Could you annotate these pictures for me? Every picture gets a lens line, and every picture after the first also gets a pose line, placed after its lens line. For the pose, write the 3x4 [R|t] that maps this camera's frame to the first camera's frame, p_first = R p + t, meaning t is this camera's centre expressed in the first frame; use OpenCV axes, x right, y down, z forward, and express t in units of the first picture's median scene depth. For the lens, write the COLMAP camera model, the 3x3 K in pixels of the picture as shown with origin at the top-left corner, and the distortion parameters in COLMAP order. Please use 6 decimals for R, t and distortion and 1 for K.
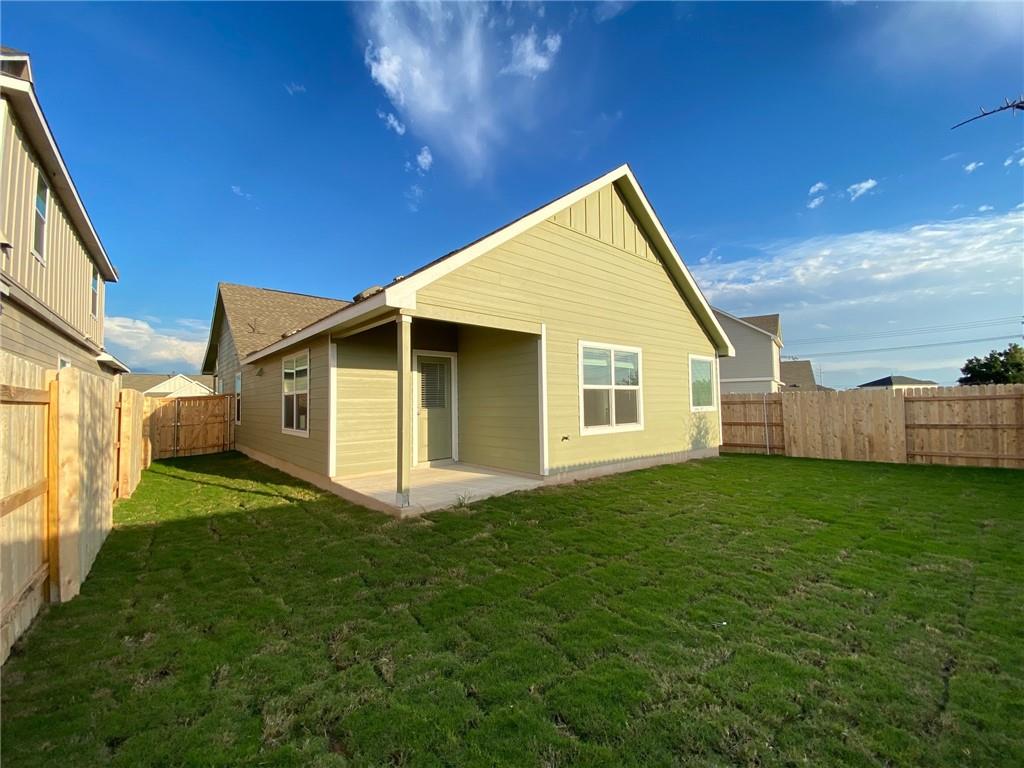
lens RADIAL K [[418.9, 0, 512.0], [0, 418.9, 384.0], [0, 0, 1]] dist [0.018136, -0.019120]
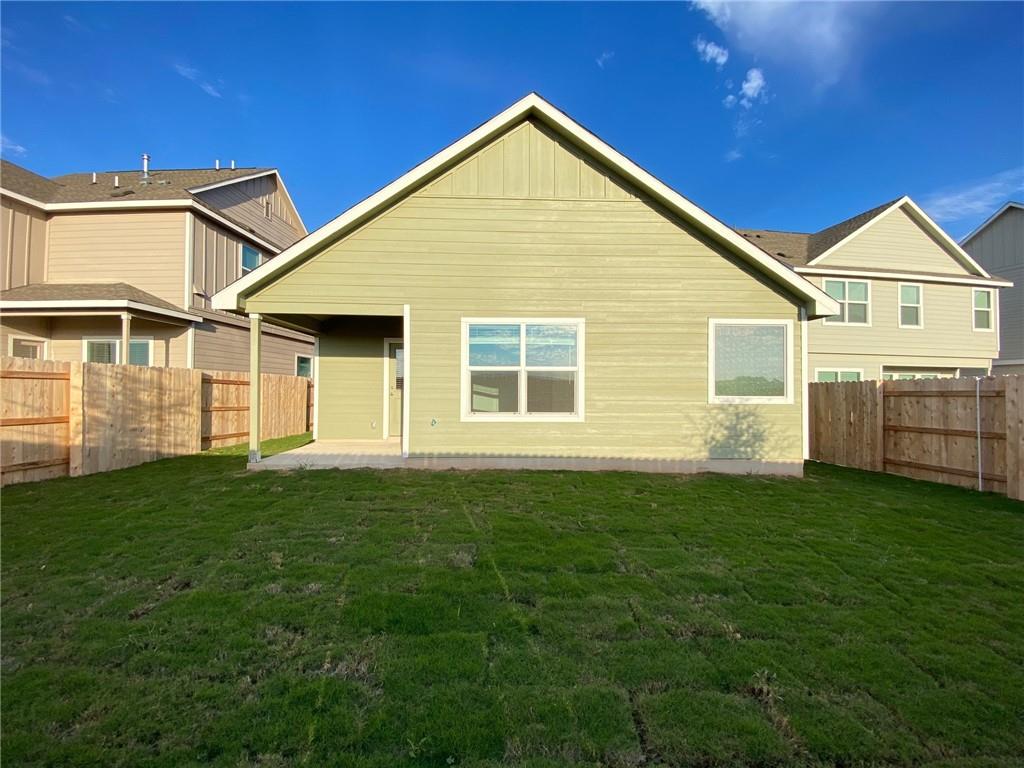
lens RADIAL K [[418.9, 0, 512.0], [0, 418.9, 384.0], [0, 0, 1]] dist [0.018136, -0.019120]
pose [[0.774168, 0.010888, -0.632886, 0.768460], [0.011151, 0.999462, 0.030835, 0.012083], [0.632881, -0.030929, 0.773631, 0.340143]]
